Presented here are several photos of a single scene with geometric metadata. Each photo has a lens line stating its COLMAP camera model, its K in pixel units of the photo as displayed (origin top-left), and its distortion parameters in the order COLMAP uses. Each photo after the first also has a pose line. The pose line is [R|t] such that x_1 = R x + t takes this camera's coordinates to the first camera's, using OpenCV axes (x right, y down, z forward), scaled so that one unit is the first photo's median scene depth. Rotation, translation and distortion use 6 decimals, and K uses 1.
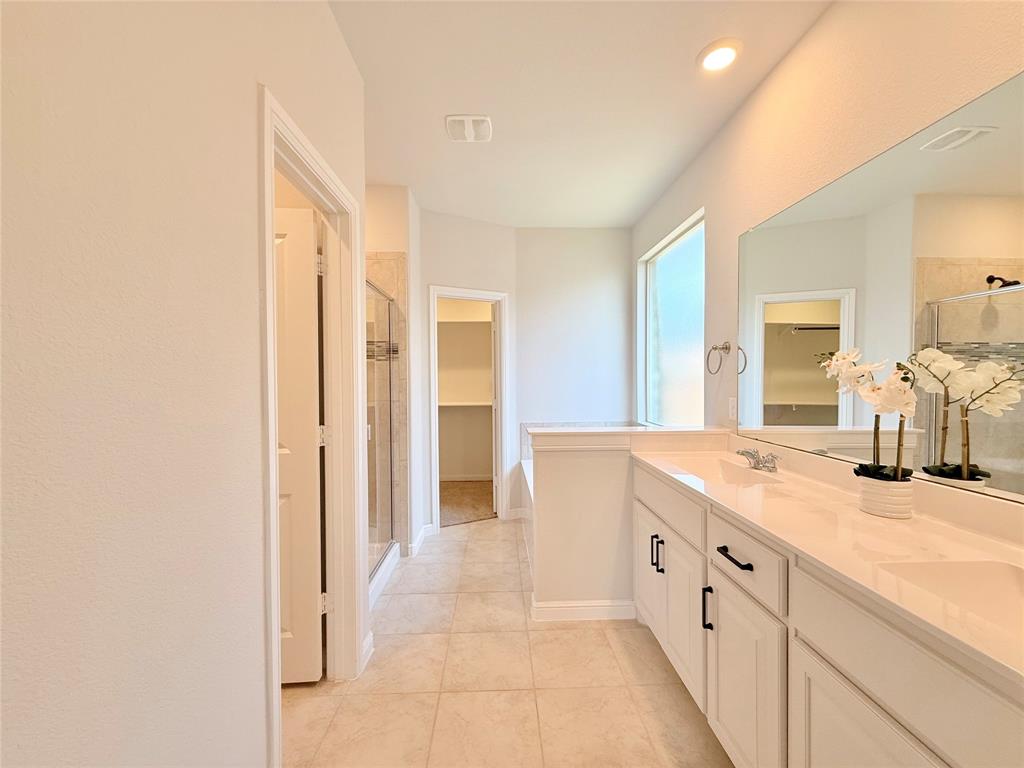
lens RADIAL K [[407.9, 0, 510.0], [0, 407.9, 383.7], [0, 0, 1]] dist [-0.000685, 0.000381]
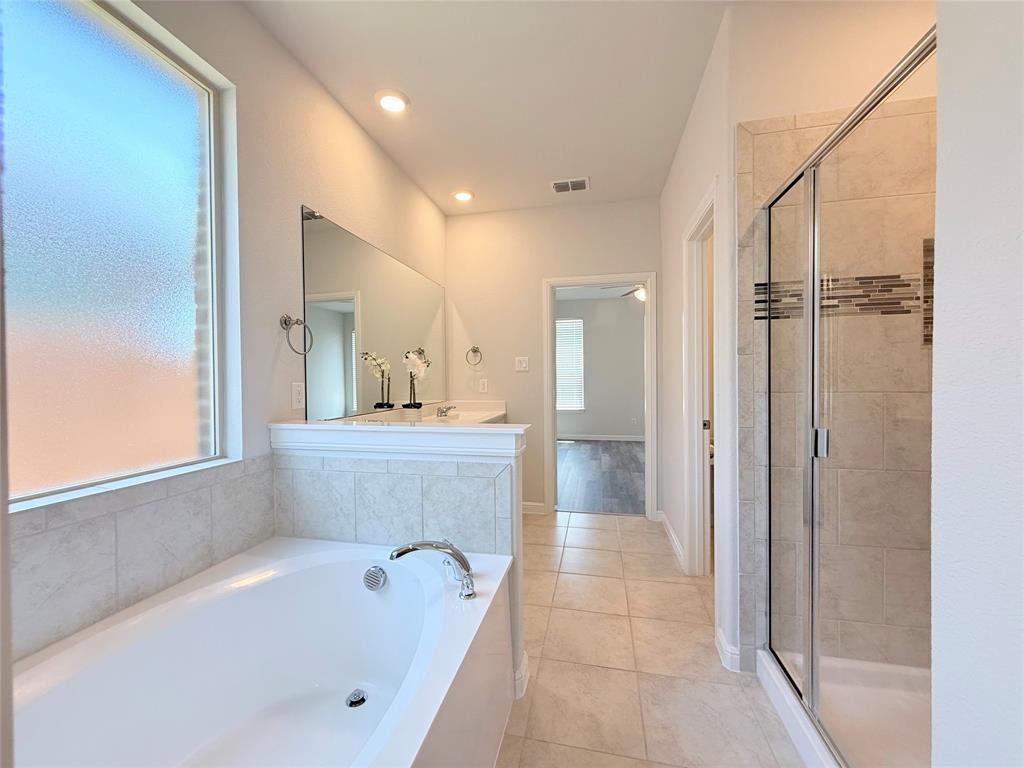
lens RADIAL K [[407.9, 0, 510.0], [0, 407.9, 383.7], [0, 0, 1]] dist [-0.000685, 0.000381]
pose [[-0.969907, 0.011844, 0.243186, -0.099683], [0.018847, 0.999471, 0.026490, 0.021512], [-0.242744, 0.030277, -0.969618, 1.716994]]
